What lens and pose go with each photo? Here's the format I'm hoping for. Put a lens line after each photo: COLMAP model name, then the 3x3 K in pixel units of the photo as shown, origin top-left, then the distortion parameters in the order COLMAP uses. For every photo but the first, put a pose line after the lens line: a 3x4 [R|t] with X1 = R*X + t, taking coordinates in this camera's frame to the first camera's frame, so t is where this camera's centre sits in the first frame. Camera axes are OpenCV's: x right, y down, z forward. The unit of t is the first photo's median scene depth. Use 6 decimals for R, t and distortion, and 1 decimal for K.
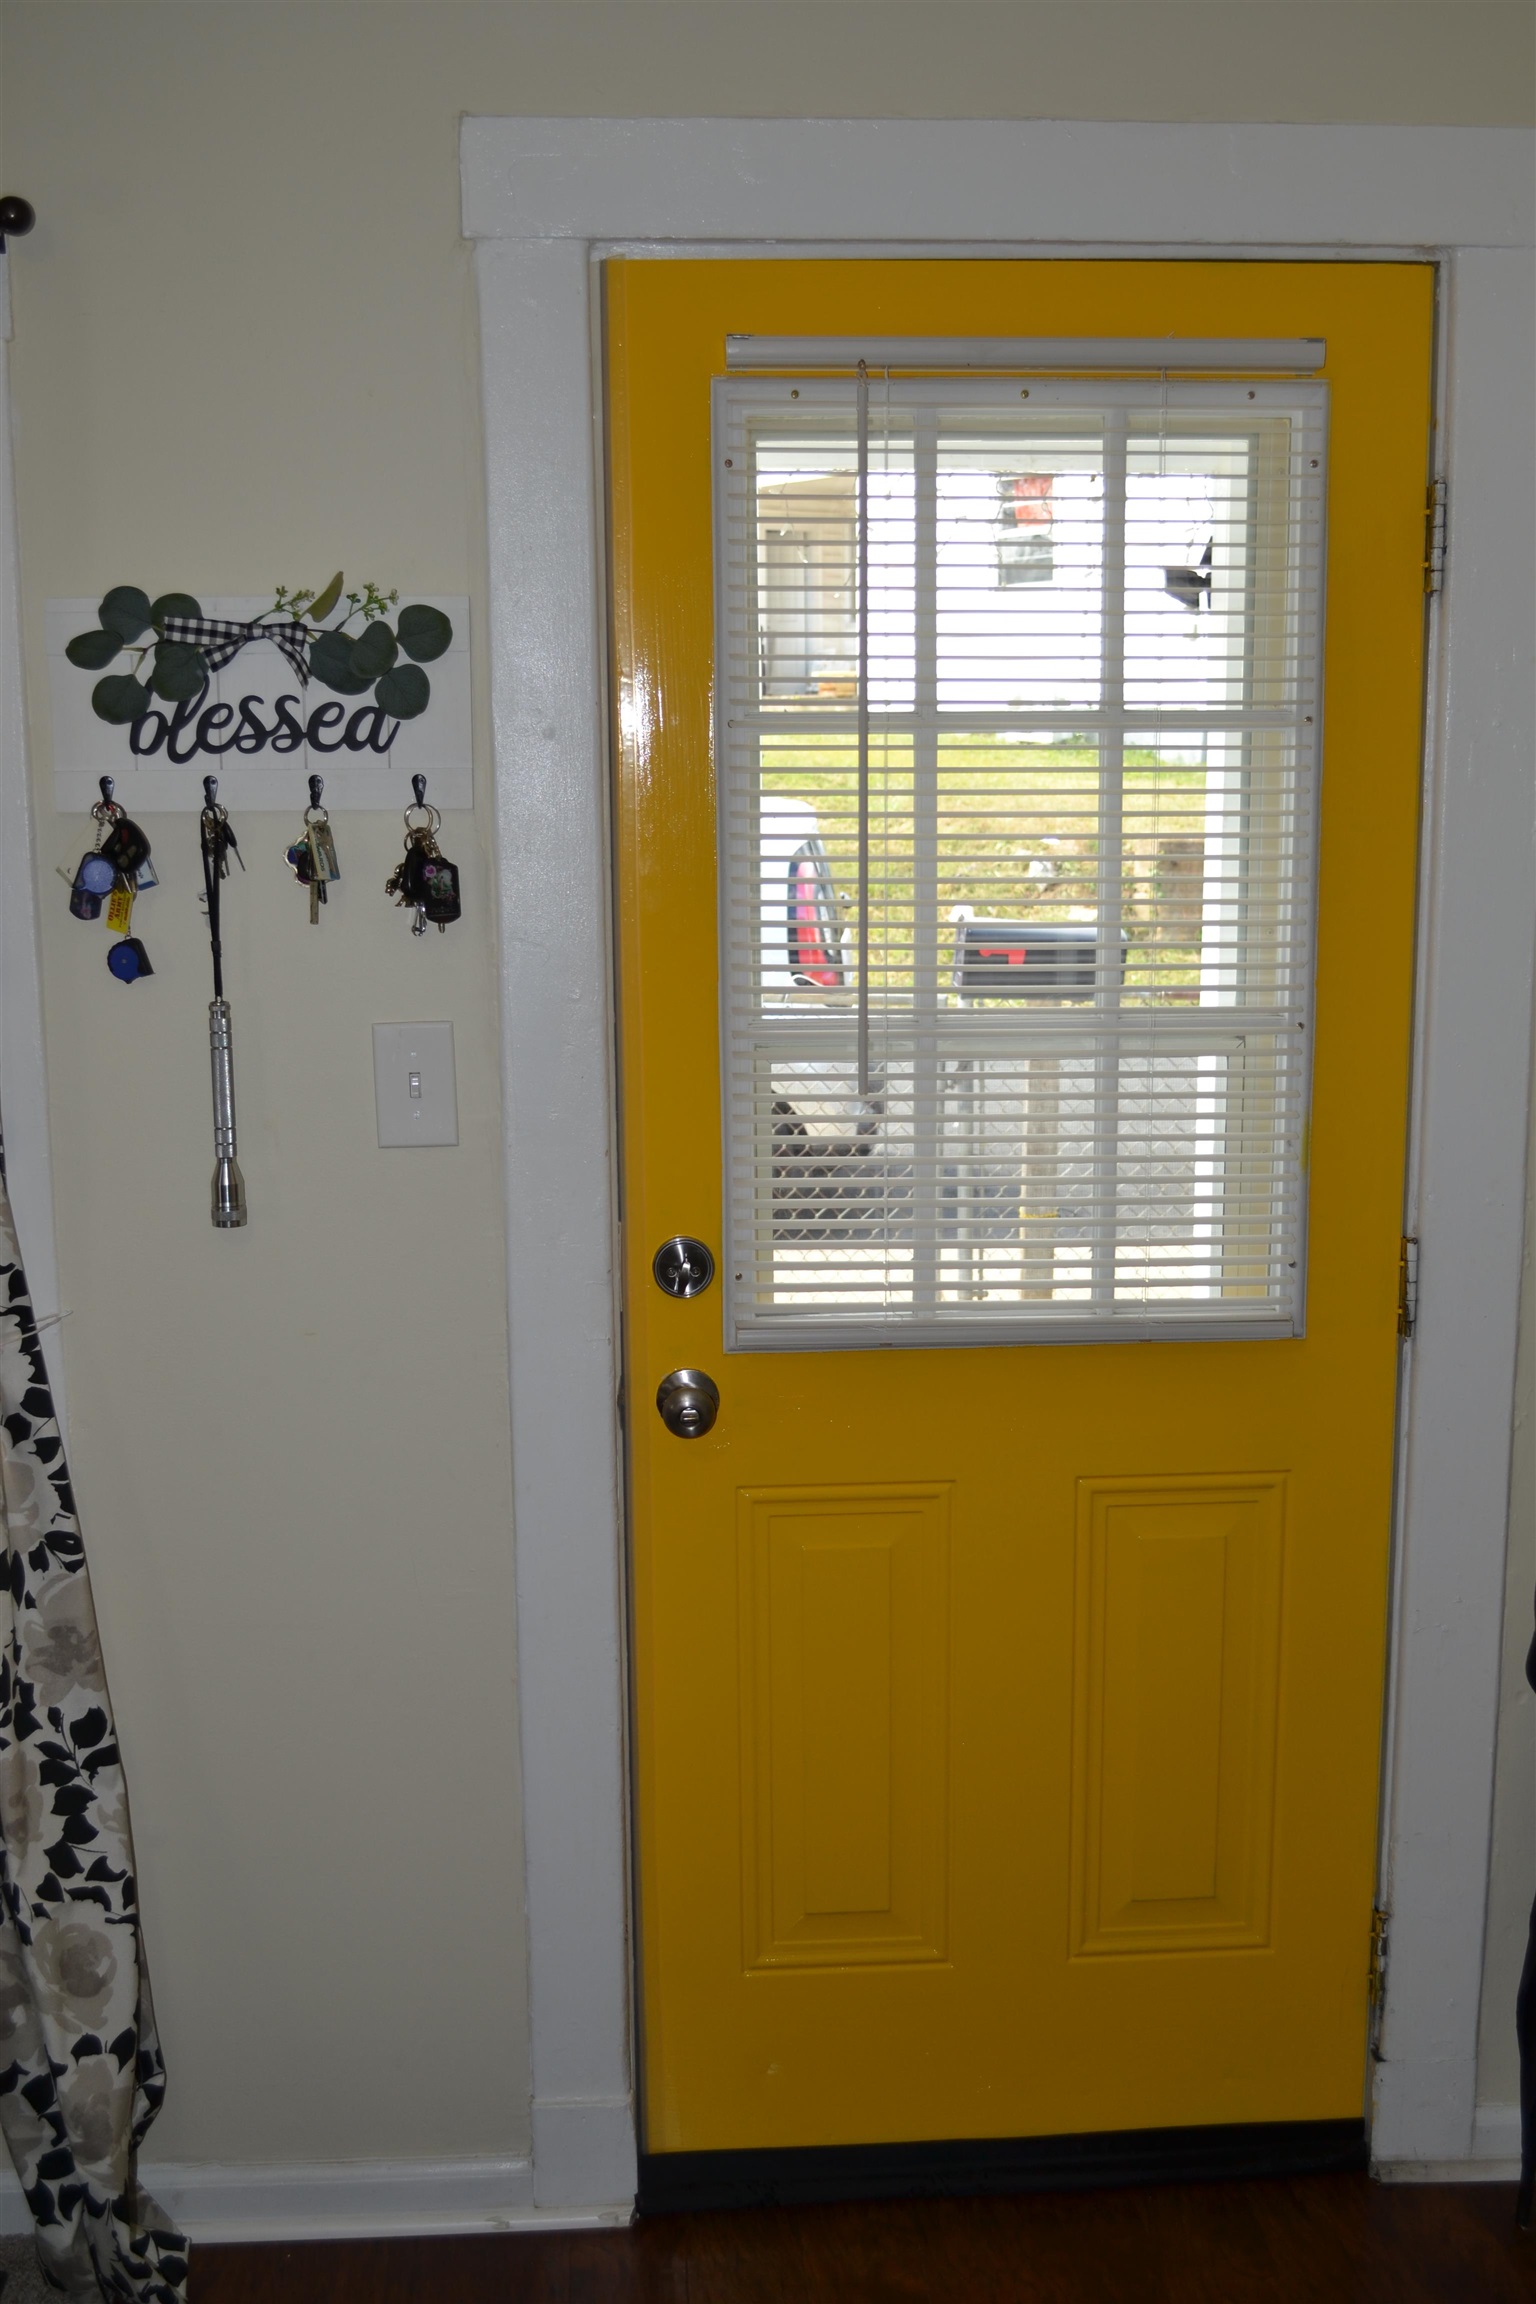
lens RADIAL K [[2384.8, 0, 771.7], [0, 2384.8, 1167.1], [0, 0, 1]] dist [-0.068486, 0.000000]
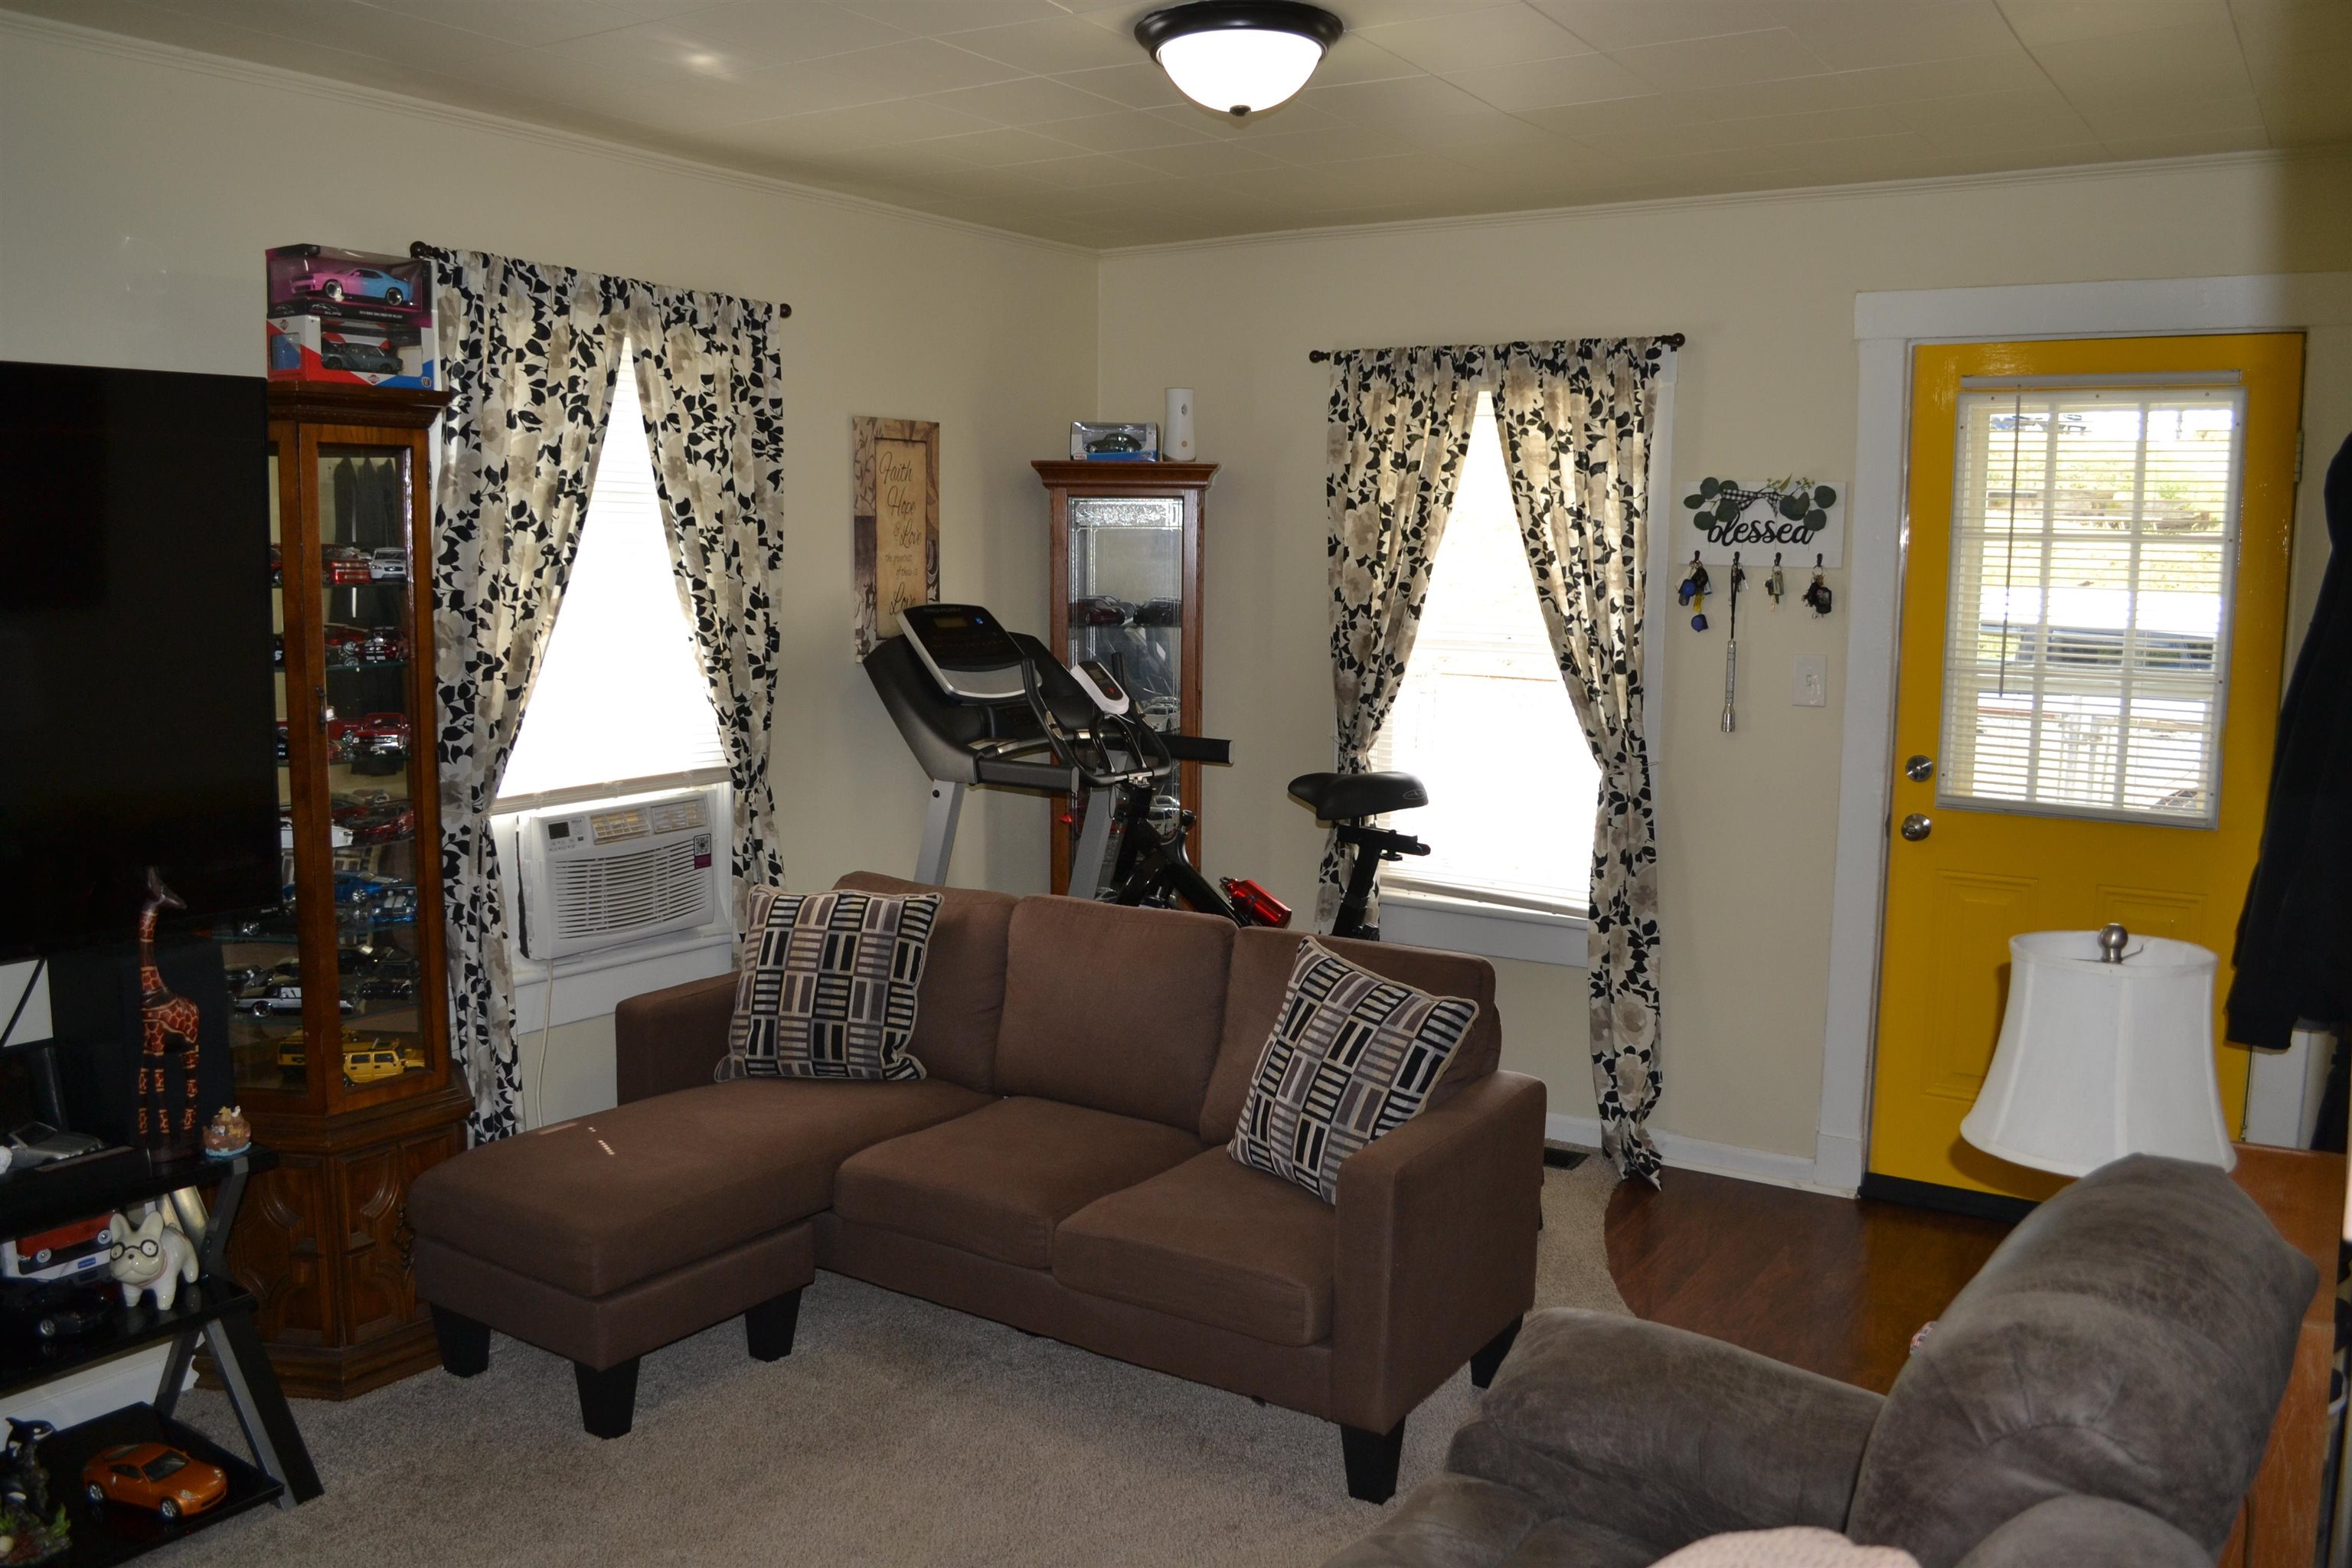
lens RADIAL K [[1873.8, 0, 1175.8], [0, 1873.8, 789.3], [0, 0, 1]] dist [-0.081477, 0.009035]
pose [[0.805616, 0.092620, -0.585154, 0.460227], [-0.122281, 0.992432, -0.011266, 0.180994], [0.579681, 0.080629, 0.810844, -0.927048]]
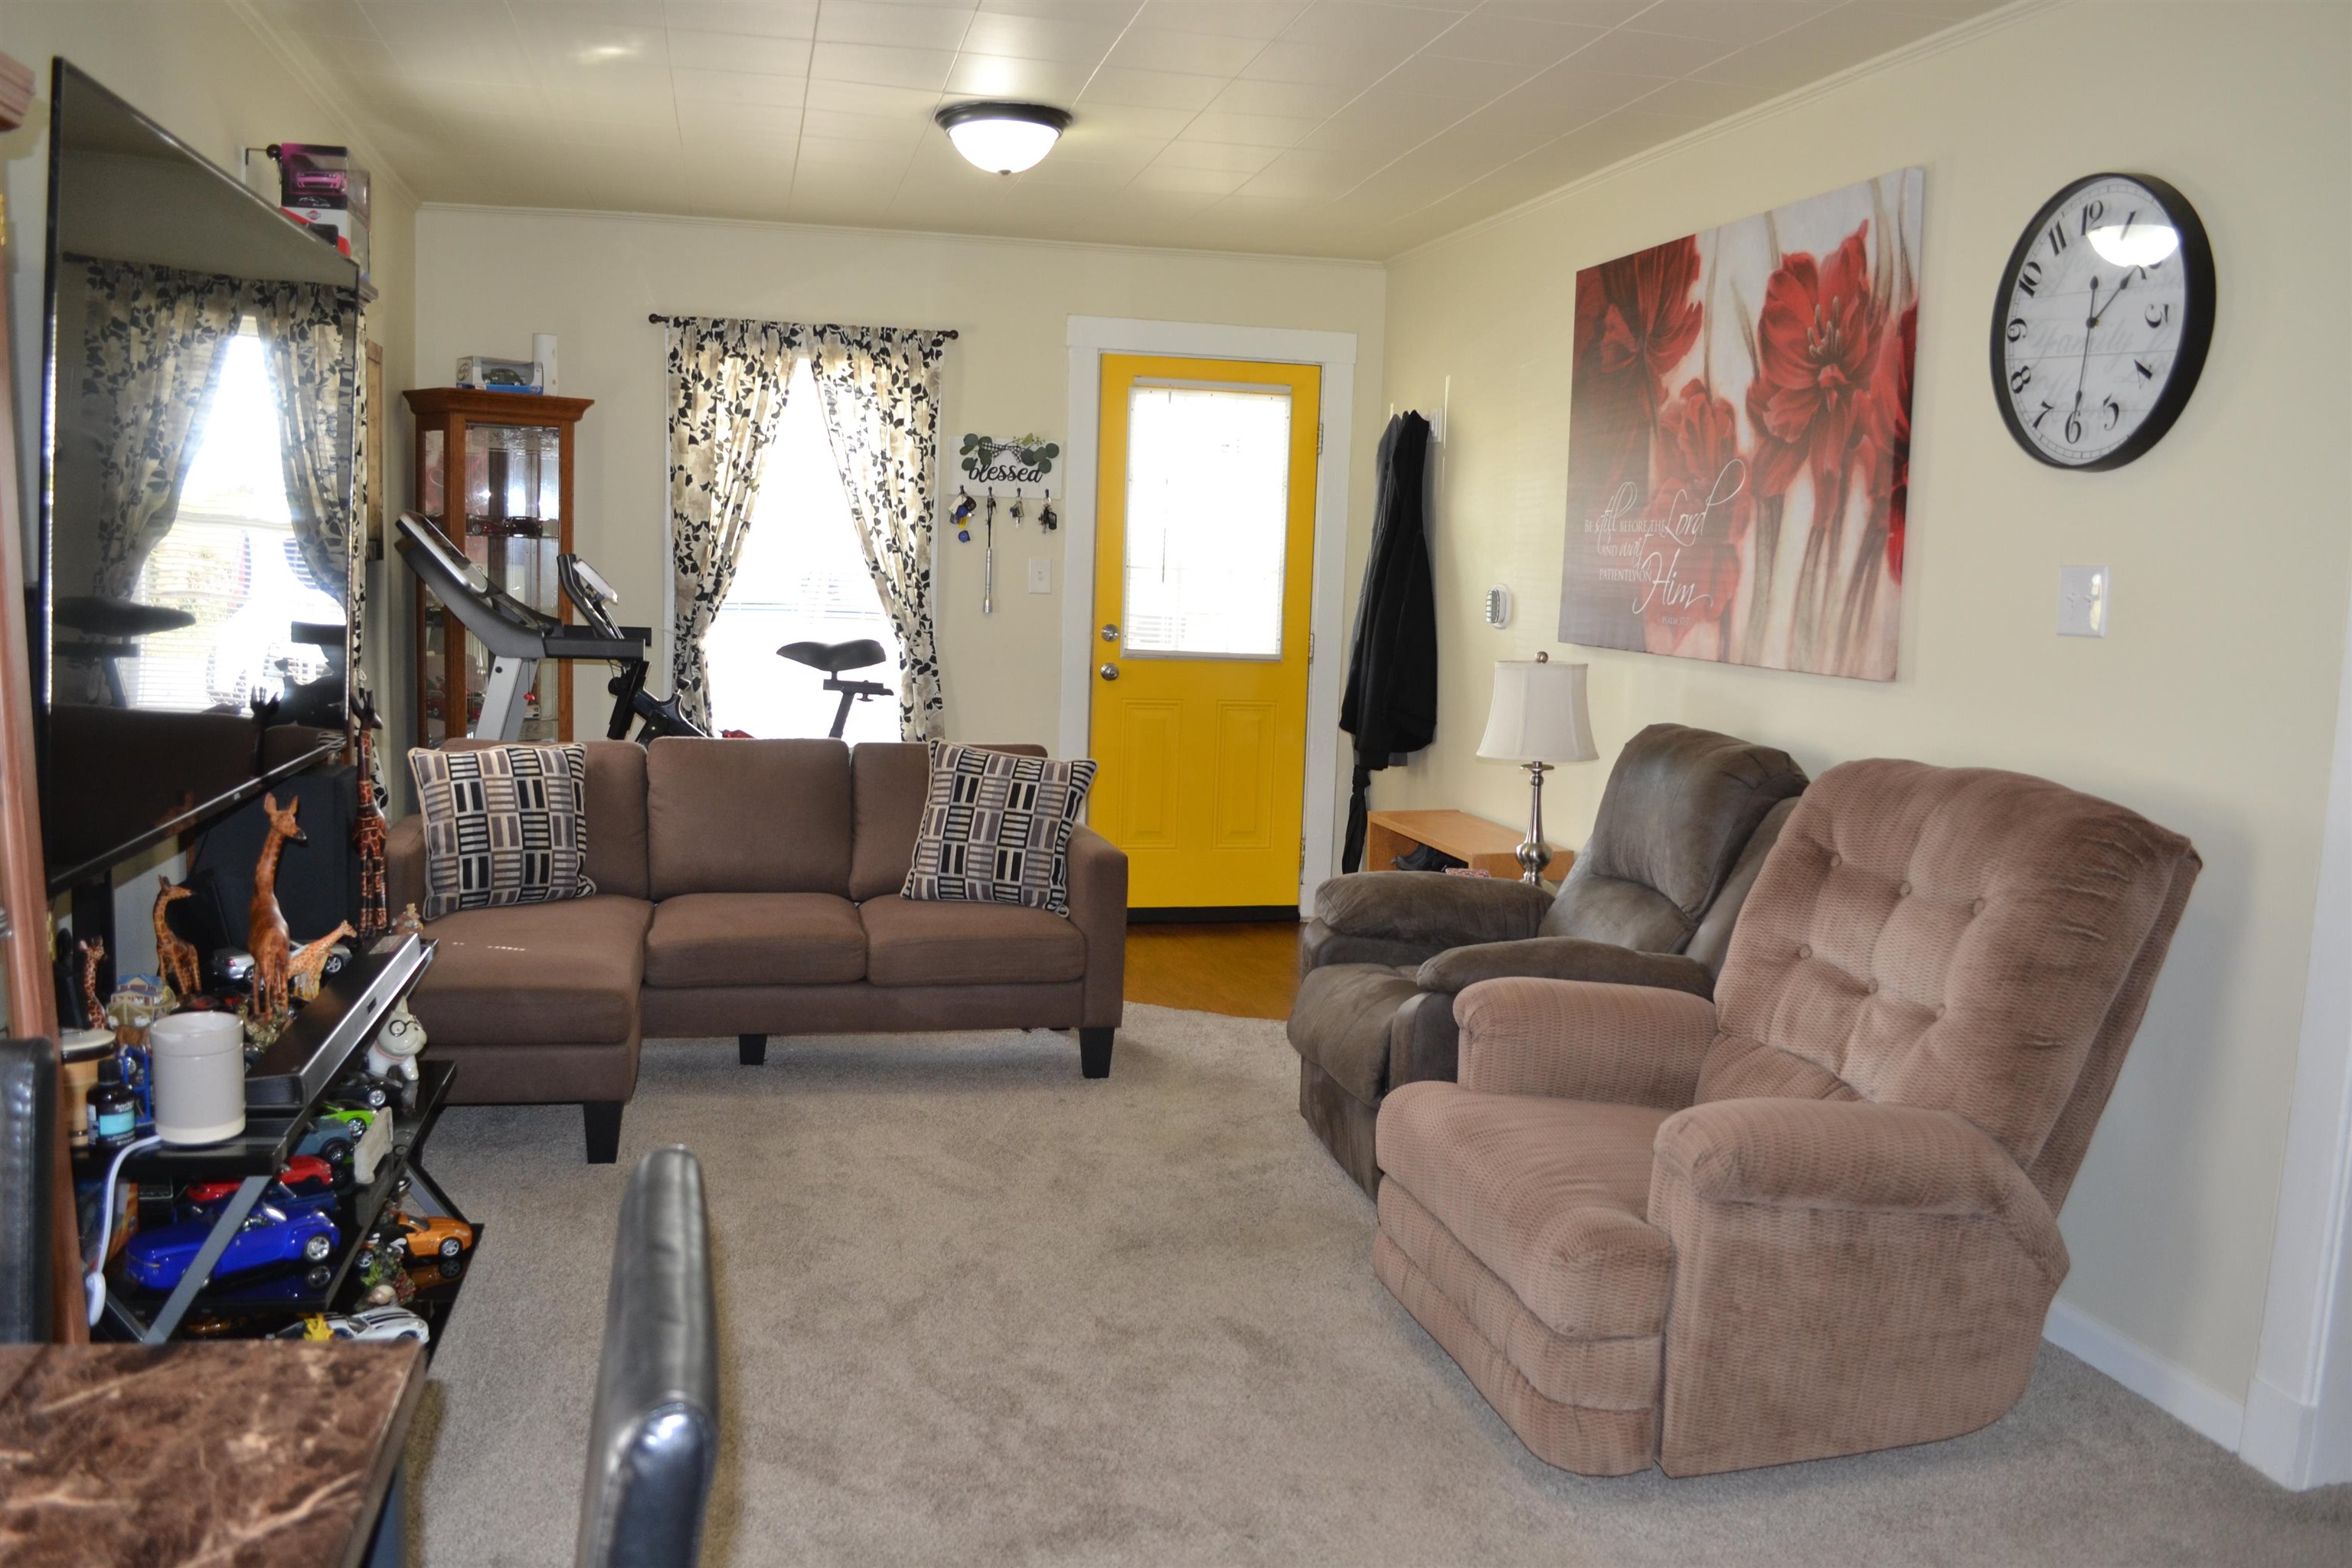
lens RADIAL K [[1873.8, 0, 1169.3], [0, 1873.8, 785.5], [0, 0, 1]] dist [-0.081477, 0.009035]
pose [[0.983467, 0.020562, 0.179917, -0.469163], [-0.010261, 0.998264, -0.057998, 0.451598], [-0.180797, 0.055193, 0.981971, -1.818815]]
